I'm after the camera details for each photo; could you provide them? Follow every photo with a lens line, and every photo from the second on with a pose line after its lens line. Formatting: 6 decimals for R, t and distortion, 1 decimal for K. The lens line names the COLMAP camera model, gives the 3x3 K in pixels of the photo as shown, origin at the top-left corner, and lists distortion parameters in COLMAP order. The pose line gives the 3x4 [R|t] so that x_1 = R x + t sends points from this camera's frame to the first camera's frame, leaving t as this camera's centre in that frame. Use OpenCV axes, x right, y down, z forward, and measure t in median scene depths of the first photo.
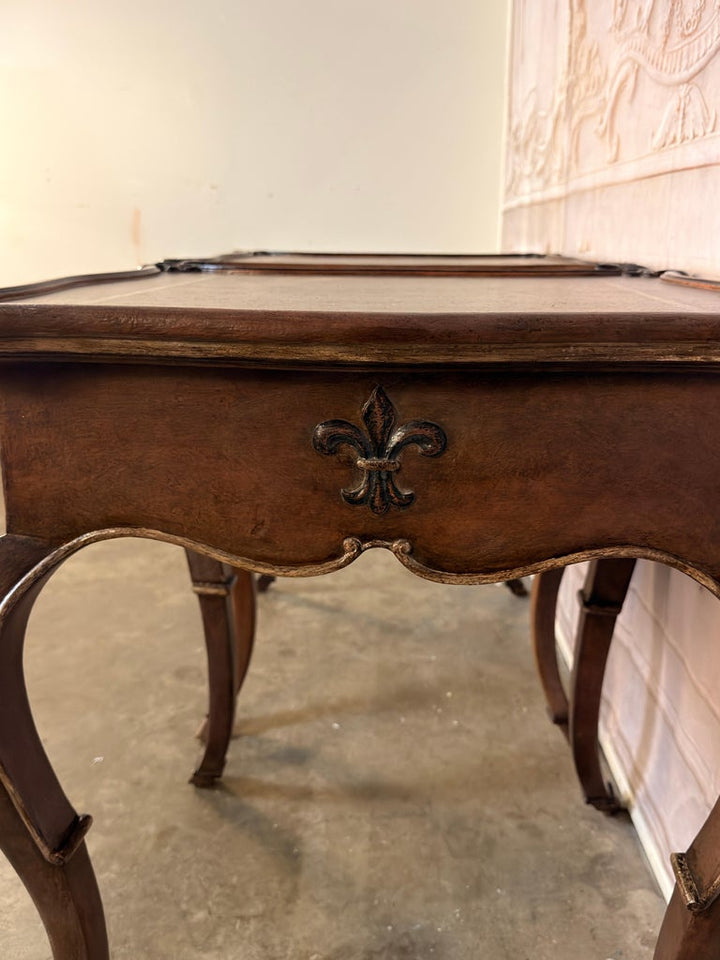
lens RADIAL K [[880.6, 0, 351.6], [0, 880.6, 470.3], [0, 0, 1]] dist [-0.001099, 0.000000]
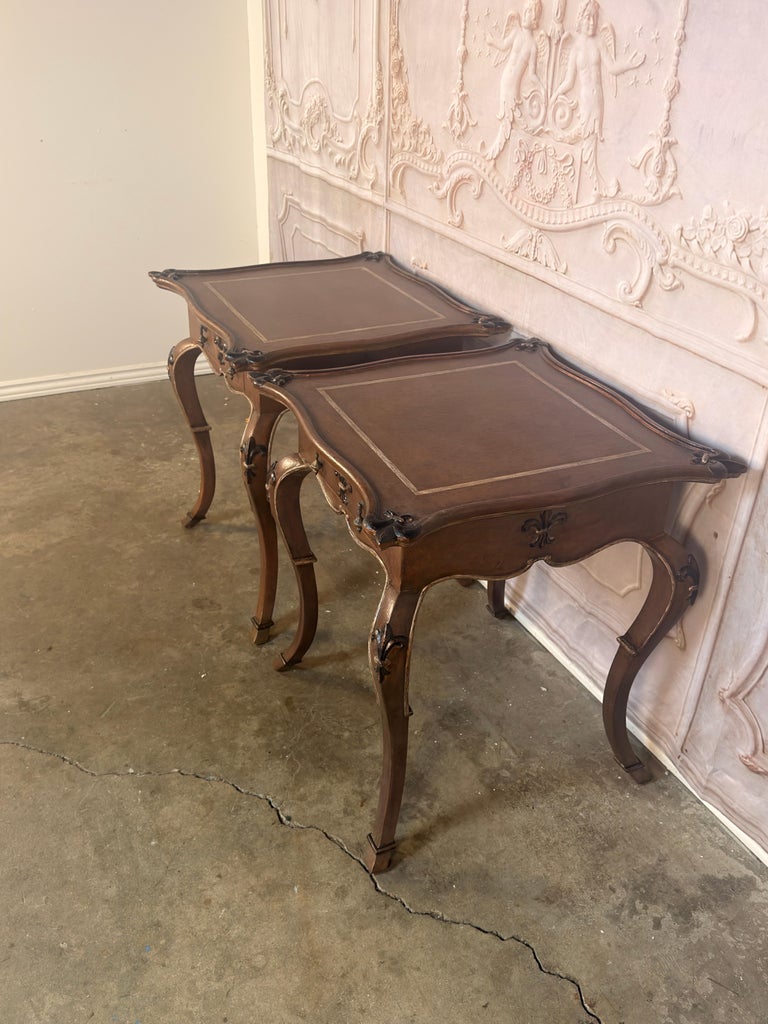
lens RADIAL K [[910.4, 0, 376.3], [0, 910.4, 510.6], [0, 0, 1]] dist [0.105264, -0.223084]
pose [[0.878599, -0.225232, 0.421112, -0.711310], [0.102836, 0.950339, 0.293734, -0.423553], [-0.466357, -0.214769, 0.858129, -0.483871]]
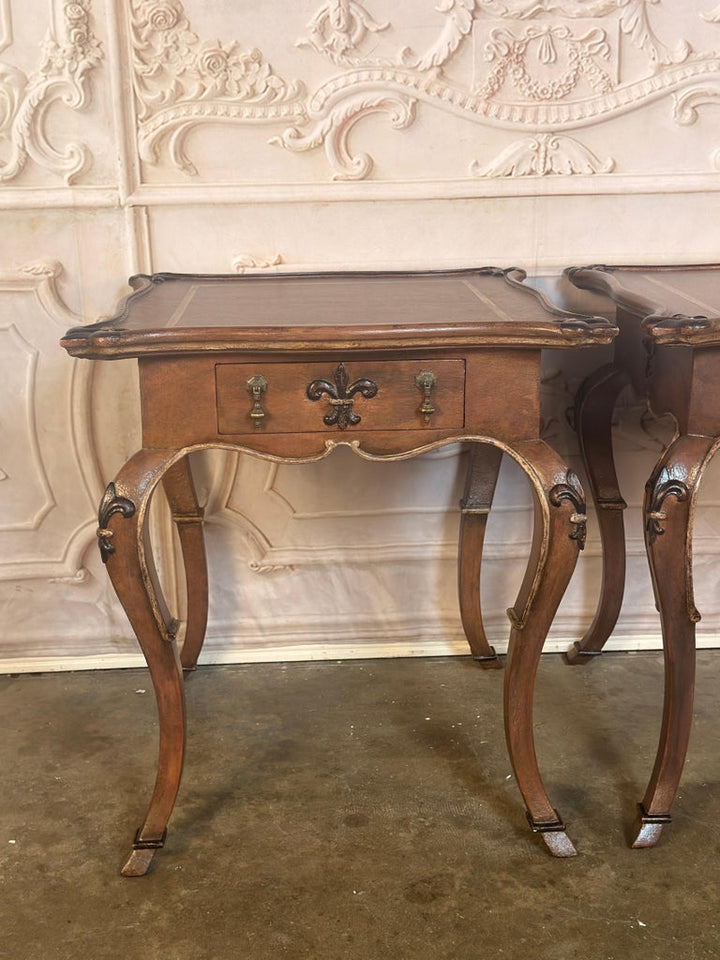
lens RADIAL K [[1203.2, 0, 356.8], [0, 1203.2, 483.0], [0, 0, 1]] dist [0.075155, 0.000000]
pose [[-0.092267, -0.283645, 0.954480, -1.402509], [0.279208, 0.912744, 0.298232, -0.524590], [-0.955788, 0.294015, -0.005020, 1.295488]]
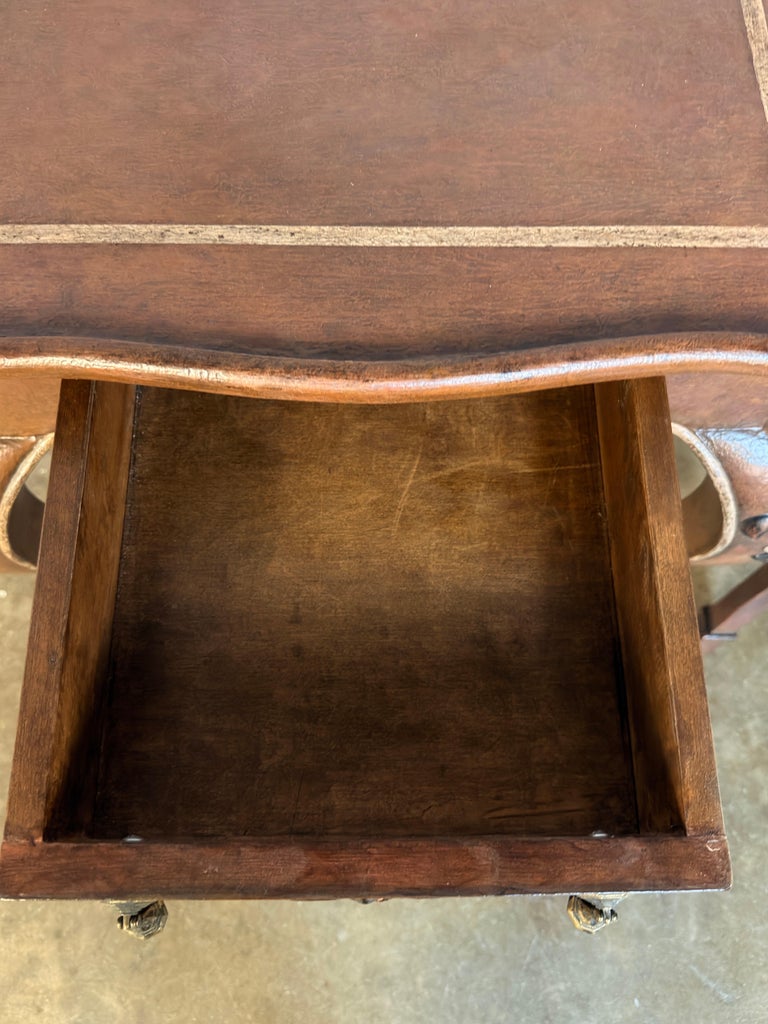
lens RADIAL K [[845.1, 0, 379.9], [0, 845.1, 510.2], [0, 0, 1]] dist [0.093470, -0.173626]
pose [[-0.049515, -0.939453, 0.339081, -0.347637], [0.266119, 0.314815, 0.911083, -0.587649], [-0.962668, 0.135349, 0.234418, 1.181179]]
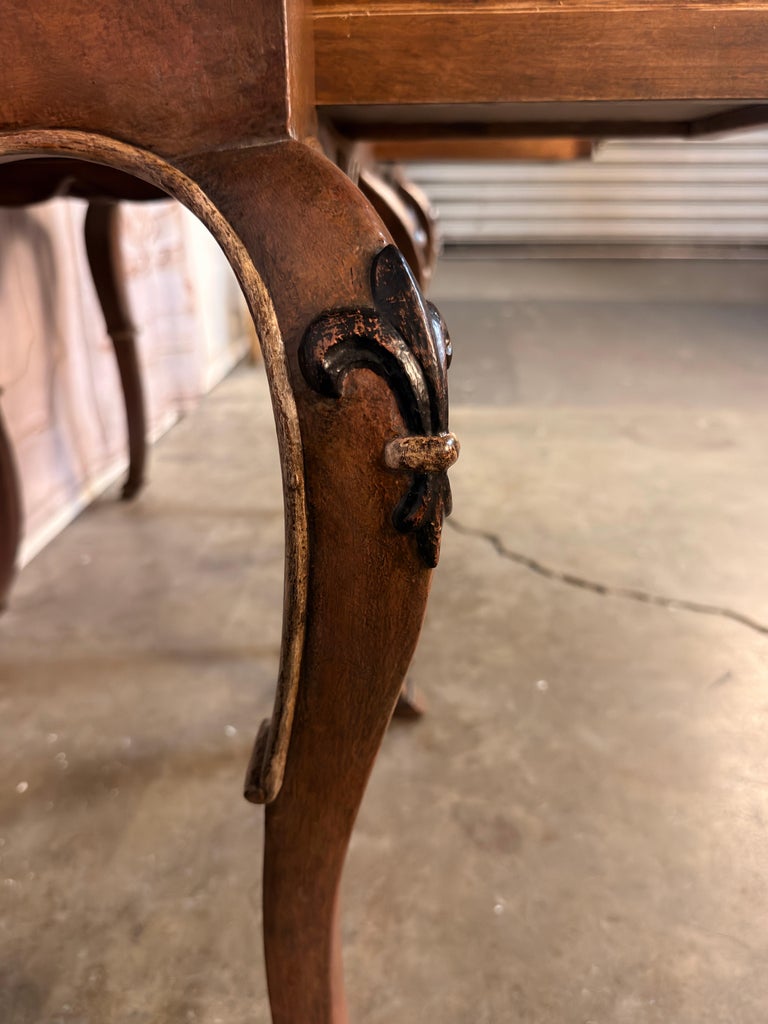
lens RADIAL K [[845.1, 0, 381.4], [0, 845.1, 513.1], [0, 0, 1]] dist [0.093470, -0.173626]
pose [[-0.999995, -0.000649, 0.003186, -0.165920], [0.001360, 0.806579, 0.591124, -0.293453], [-0.002954, 0.591125, -0.806574, 1.744470]]
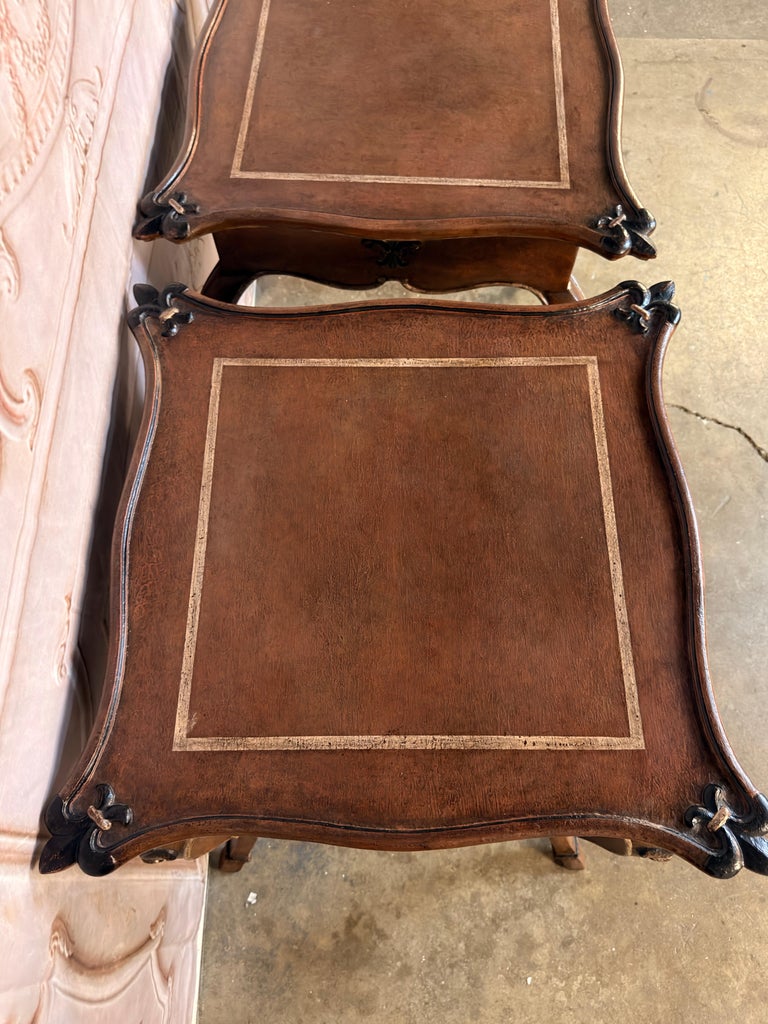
lens RADIAL K [[808.5, 0, 387.6], [0, 808.5, 520.1], [0, 0, 1]] dist [0.052210, -0.095784]
pose [[-0.999092, 0.039332, -0.016388, 0.092194], [-0.010186, 0.152980, 0.988177, -1.011956], [0.041374, 0.987446, -0.152440, 1.346635]]
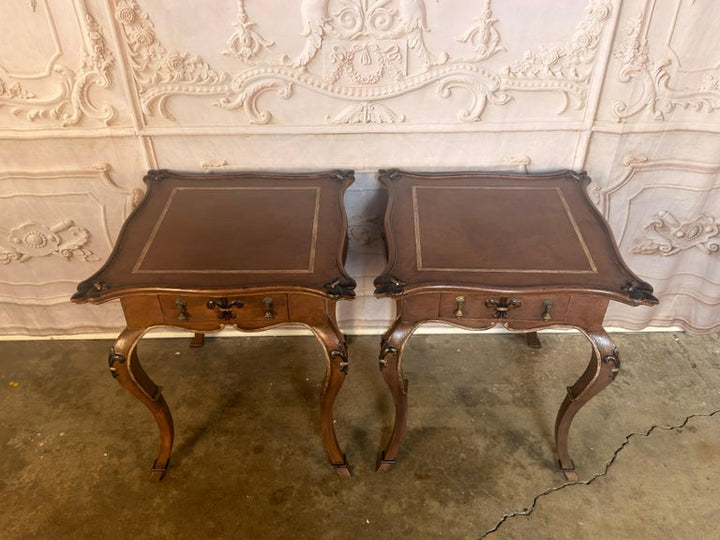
lens RADIAL K [[594.2, 0, 359.1], [0, 594.2, 278.7], [0, 0, 1]] dist [0.093470, -0.173626]
pose [[-0.052378, -0.603321, 0.795776, -1.139096], [0.270159, 0.758596, 0.592914, -0.954173], [-0.961390, 0.246042, 0.123259, 0.830803]]
